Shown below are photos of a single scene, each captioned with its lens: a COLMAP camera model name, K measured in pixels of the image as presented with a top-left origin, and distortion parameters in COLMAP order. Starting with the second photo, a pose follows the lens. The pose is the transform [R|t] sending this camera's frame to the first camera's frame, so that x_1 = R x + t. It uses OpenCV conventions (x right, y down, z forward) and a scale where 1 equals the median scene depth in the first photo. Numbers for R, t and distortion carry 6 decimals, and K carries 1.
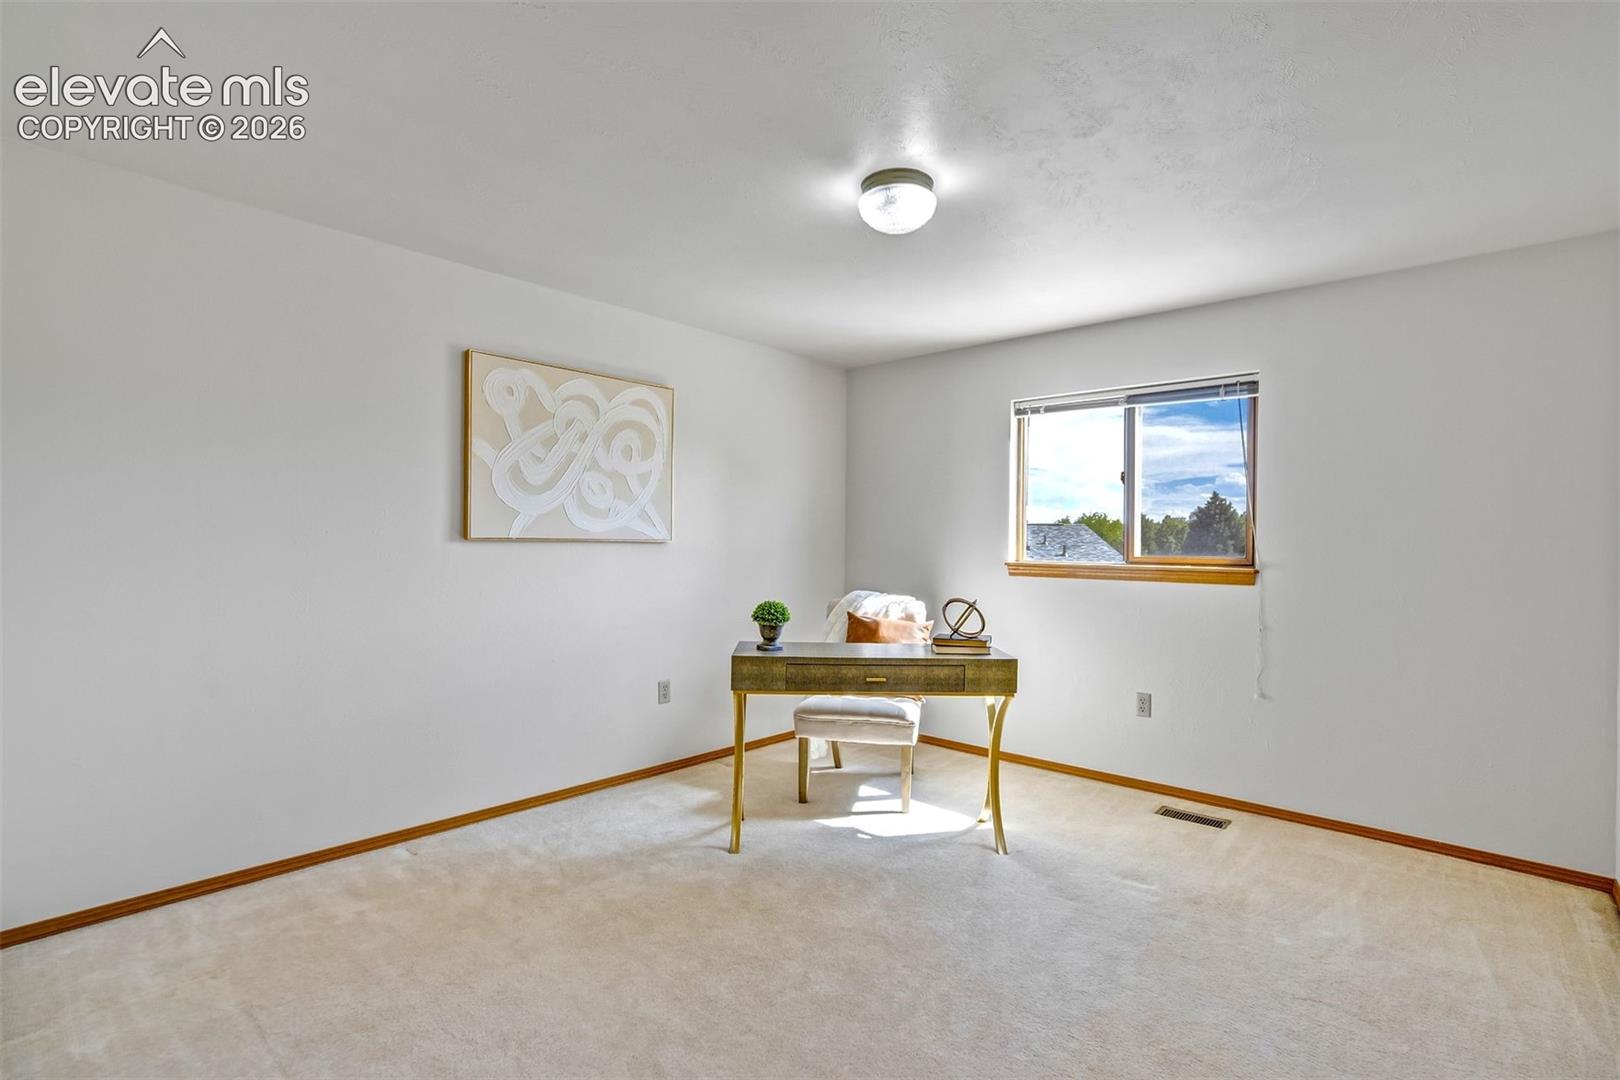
lens RADIAL K [[720.3, 0, 815.8], [0, 720.3, 547.0], [0, 0, 1]] dist [0.004566, 0.000812]
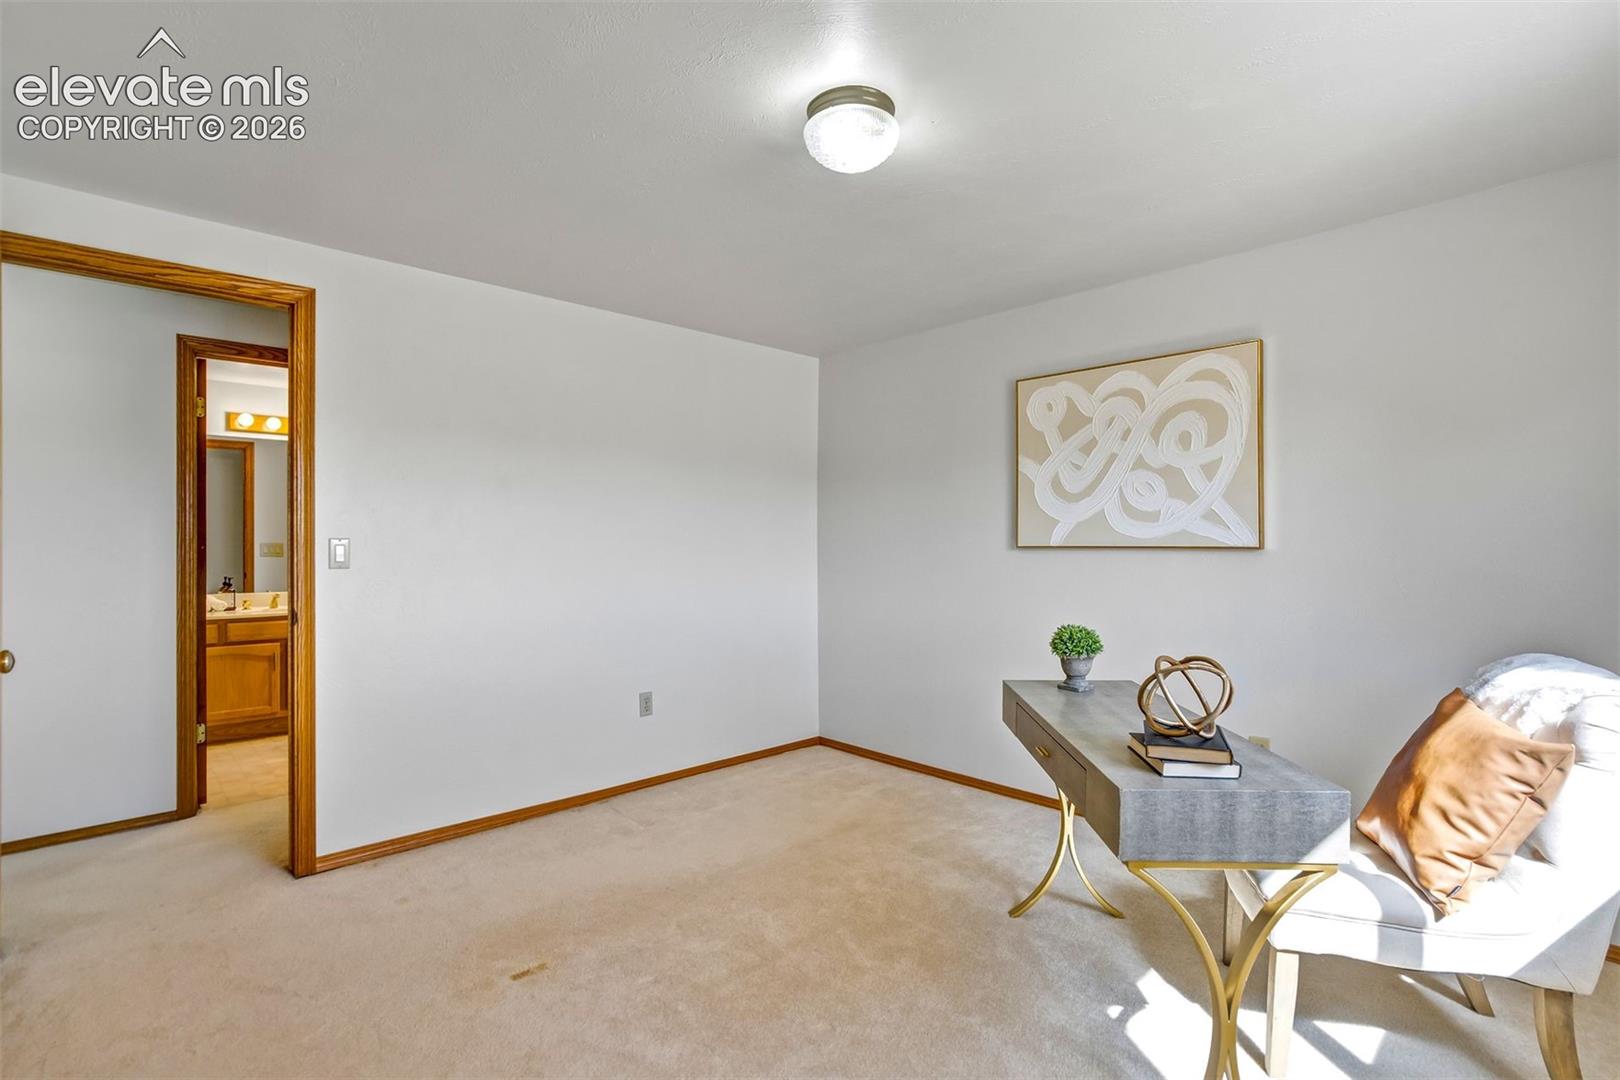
lens RADIAL K [[762.5, 0, 815.0], [0, 762.5, 534.9], [0, 0, 1]] dist [-0.027412, 0.004741]
pose [[-0.049332, -0.016310, -0.998649, 0.674880], [-0.004368, 0.999861, -0.016114, -0.009149], [0.998773, 0.003567, -0.049396, 0.684284]]
